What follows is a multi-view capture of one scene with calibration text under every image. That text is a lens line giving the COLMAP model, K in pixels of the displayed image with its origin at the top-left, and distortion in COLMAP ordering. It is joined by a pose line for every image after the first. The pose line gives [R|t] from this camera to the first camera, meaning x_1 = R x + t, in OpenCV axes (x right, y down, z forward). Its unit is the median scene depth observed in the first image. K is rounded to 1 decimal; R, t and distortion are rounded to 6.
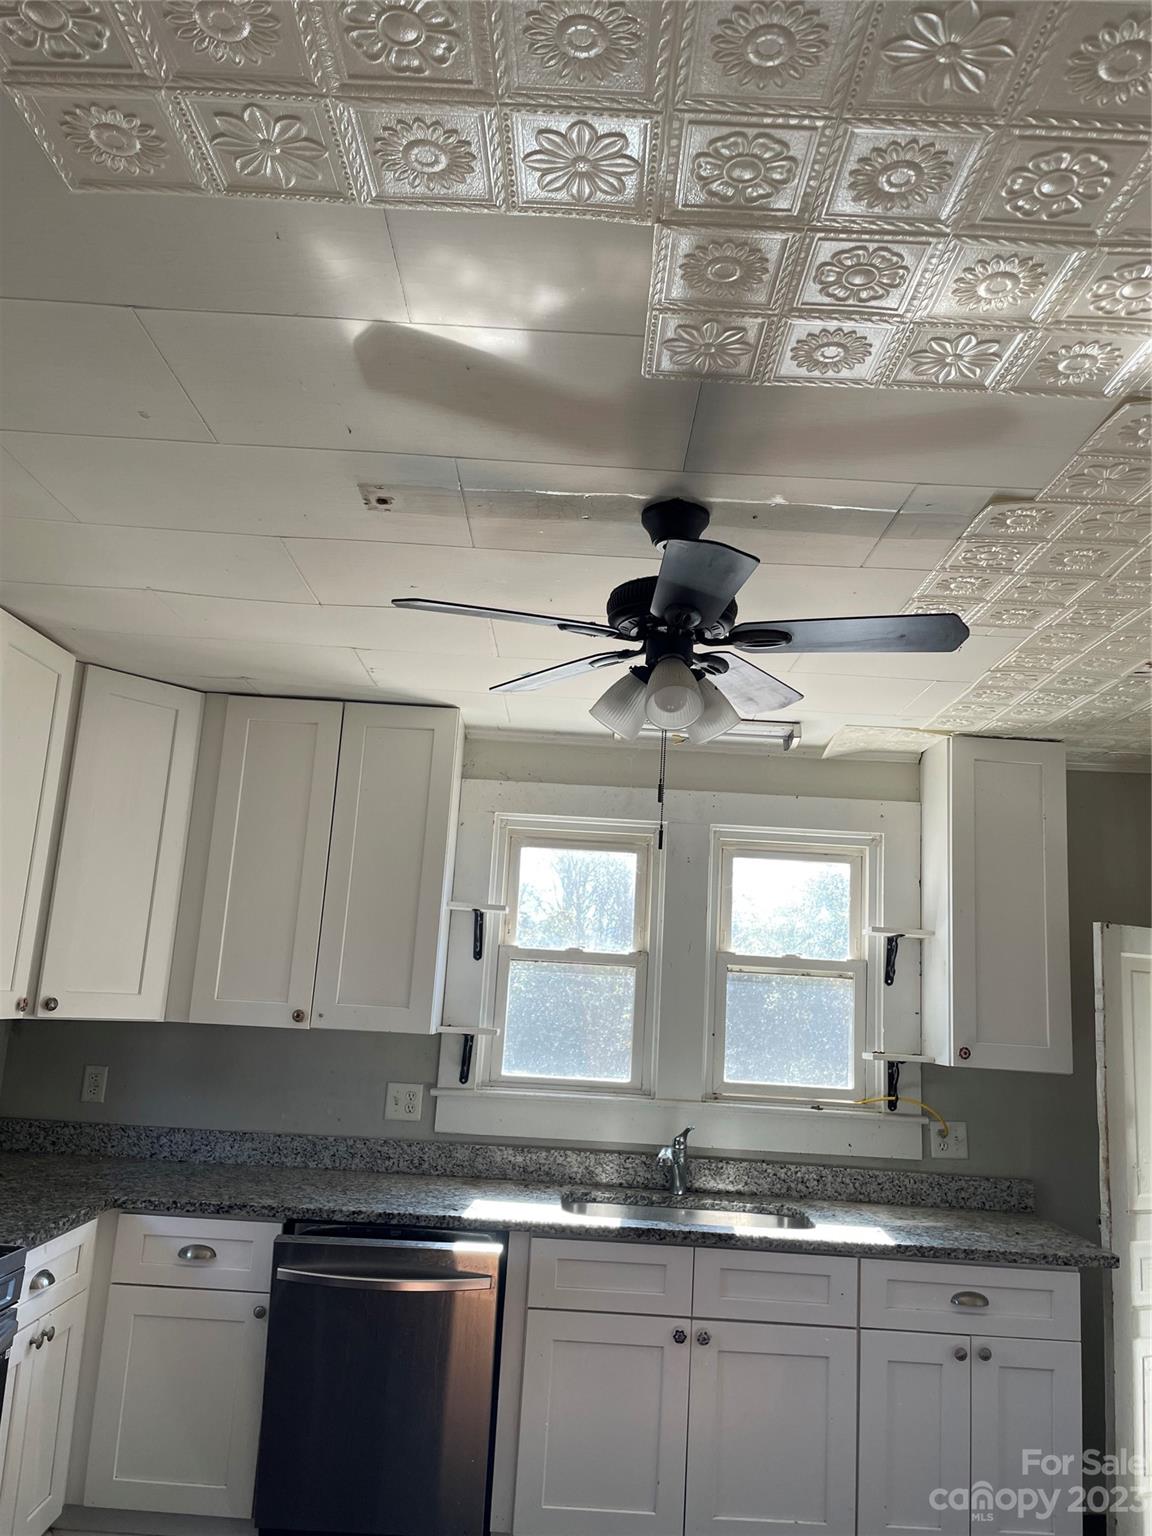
lens RADIAL K [[1154.0, 0, 581.7], [0, 1154.0, 777.6], [0, 0, 1]] dist [0.092201, -0.104693]
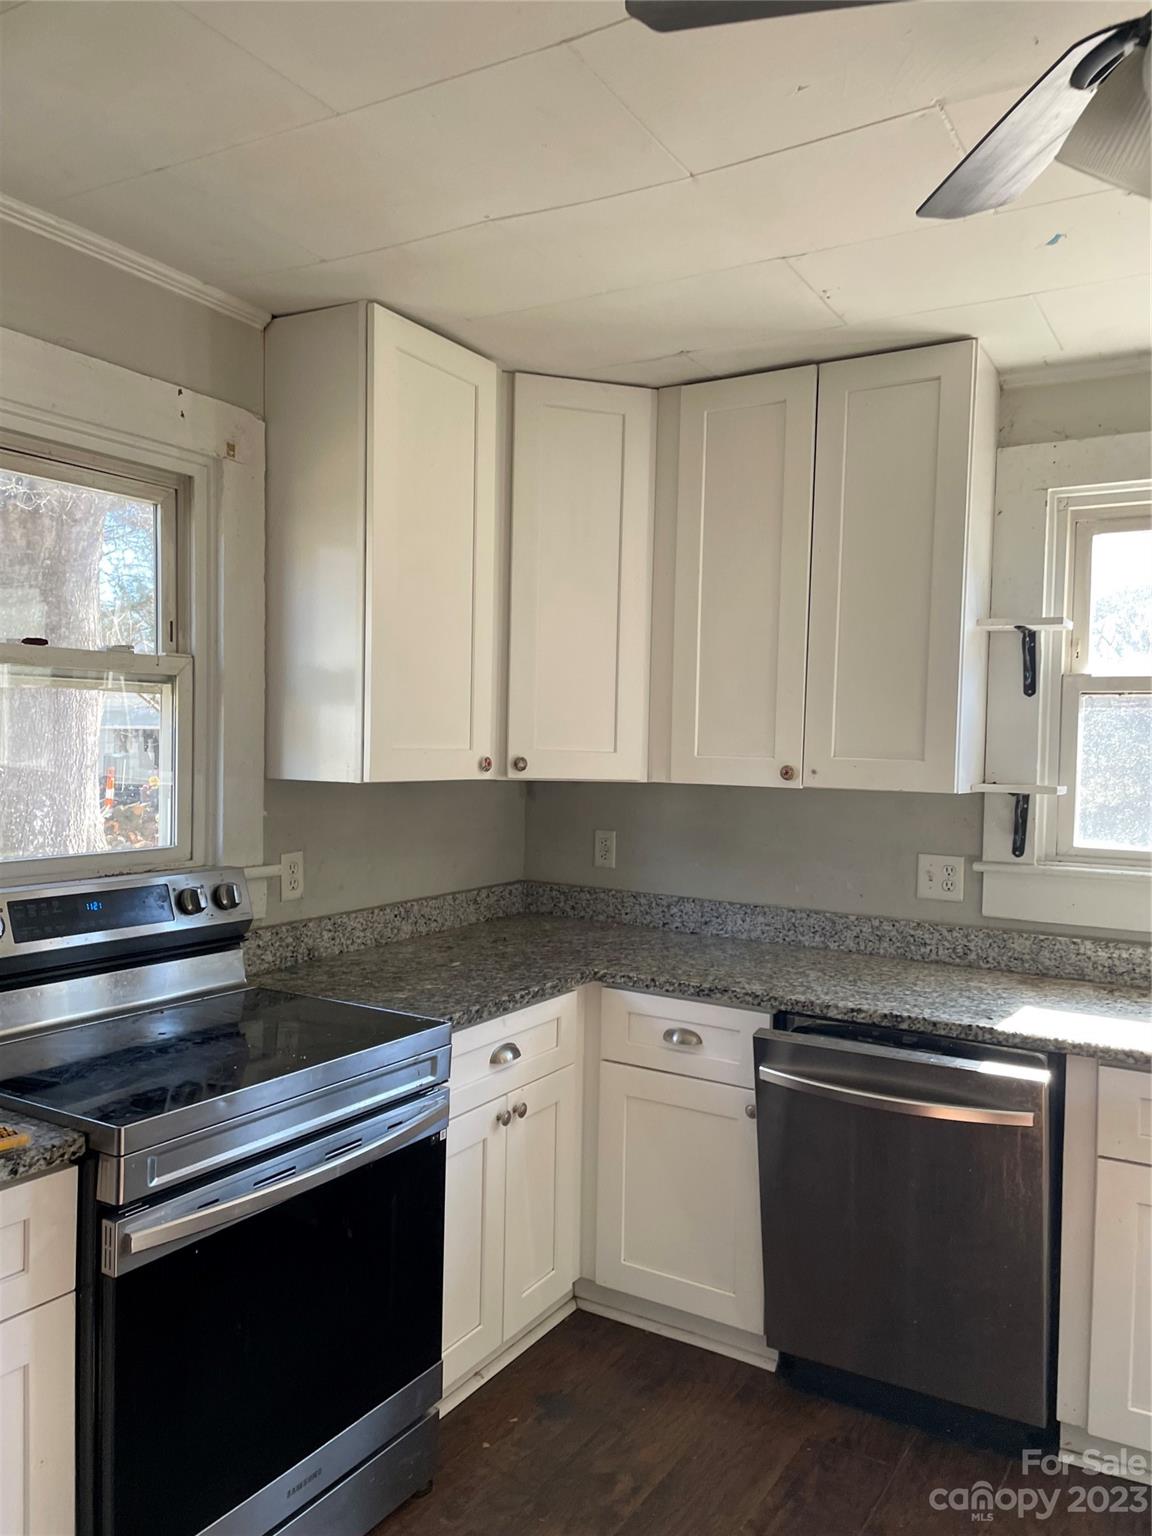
lens RADIAL K [[1154.0, 0, 603.1], [0, 1154.0, 780.7], [0, 0, 1]] dist [0.092201, -0.104693]
pose [[0.861615, -0.021277, -0.507117, 0.056300], [0.118765, 0.979836, 0.160676, 0.064425], [0.493473, -0.198669, 0.846768, 0.248008]]
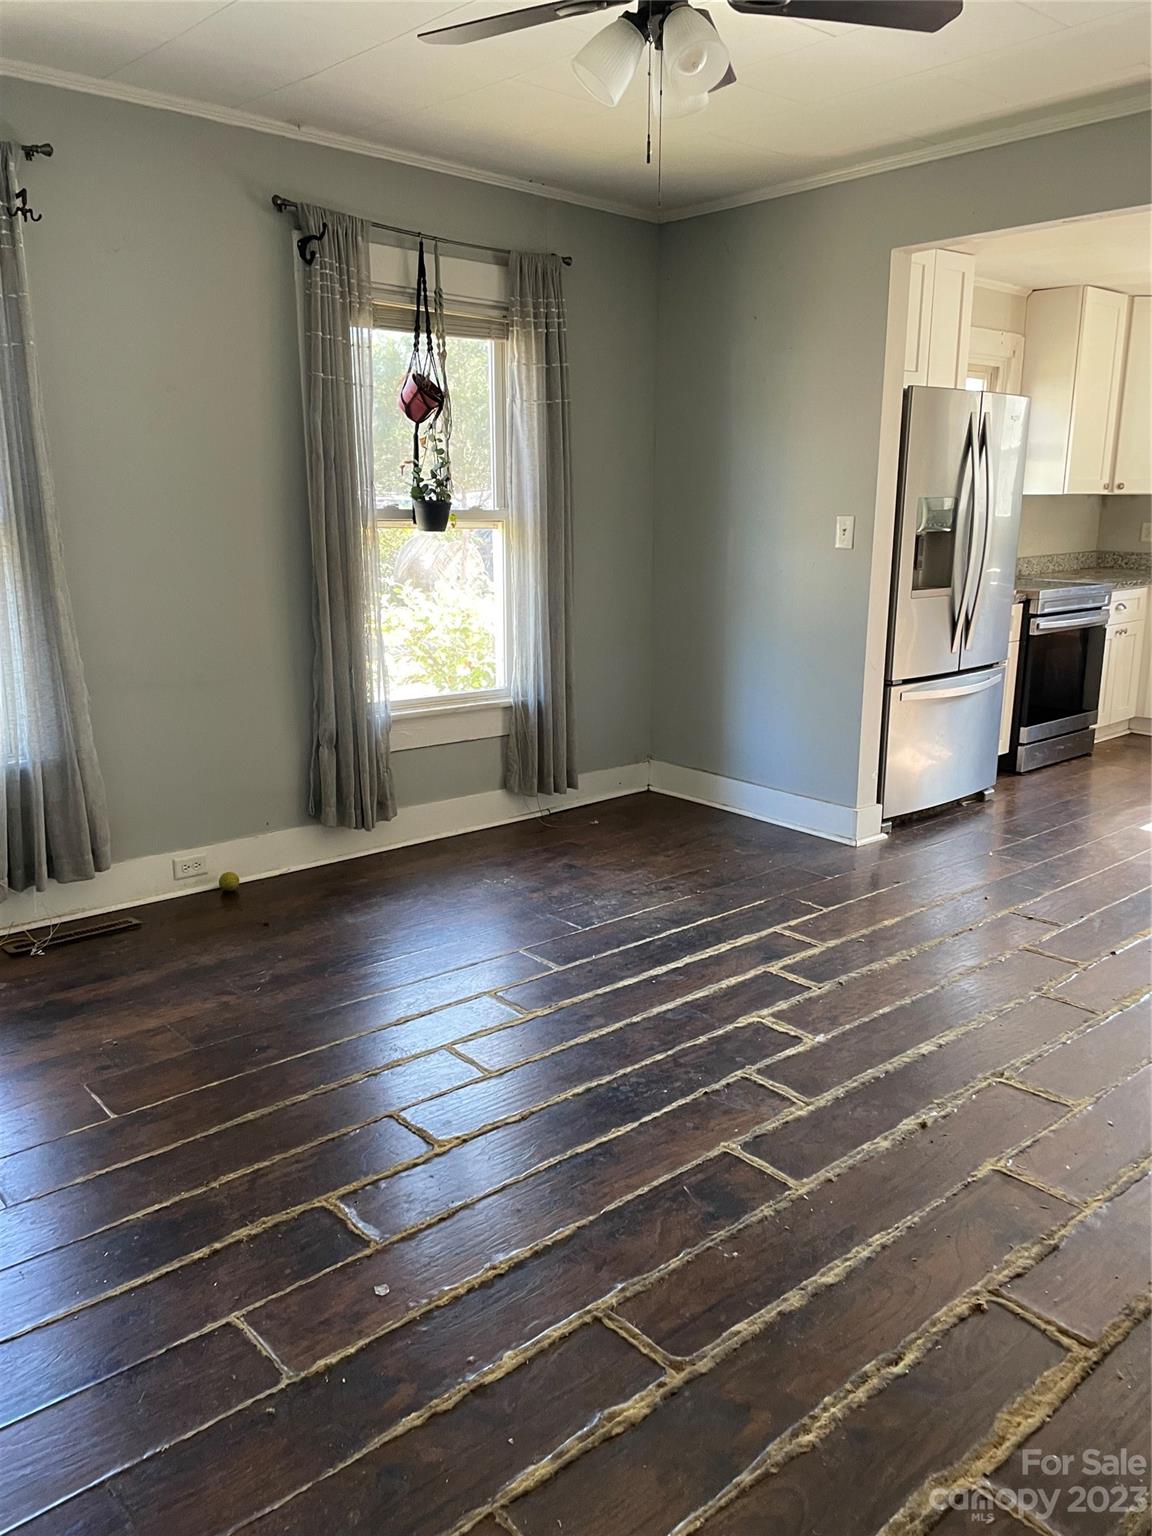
lens RADIAL K [[1154.0, 0, 578.5], [0, 1154.0, 761.0], [0, 0, 1]] dist [0.092201, -0.104693]
pose [[0.655658, 0.110555, -0.746920, 0.445258], [0.172950, 0.940933, 0.291090, -0.098077], [0.734984, -0.320035, 0.597810, -0.936606]]
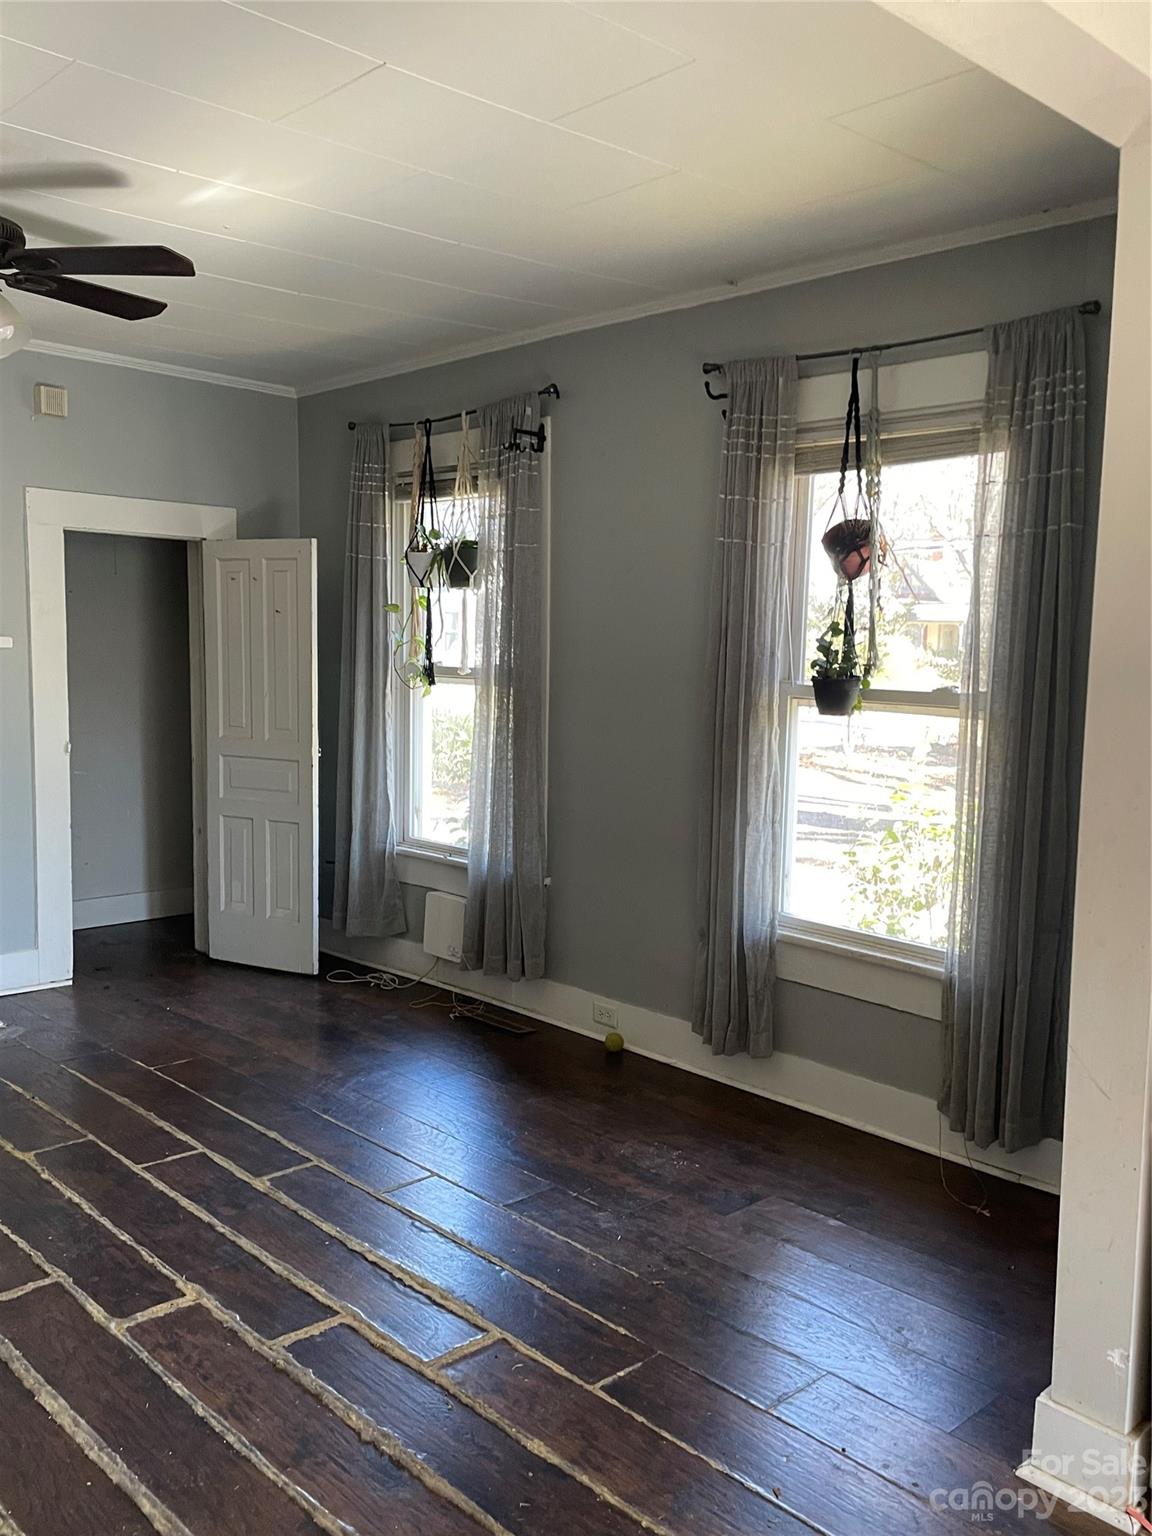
lens RADIAL K [[1328.0, 0, 574.7], [0, 1328.0, 776.8], [0, 0, 1]] dist [0.048444, -0.002247]
pose [[-0.726543, 0.001948, -0.687118, 0.301240], [0.066217, 0.995540, -0.067194, 0.110772], [0.683923, -0.094318, -0.723432, 0.381971]]
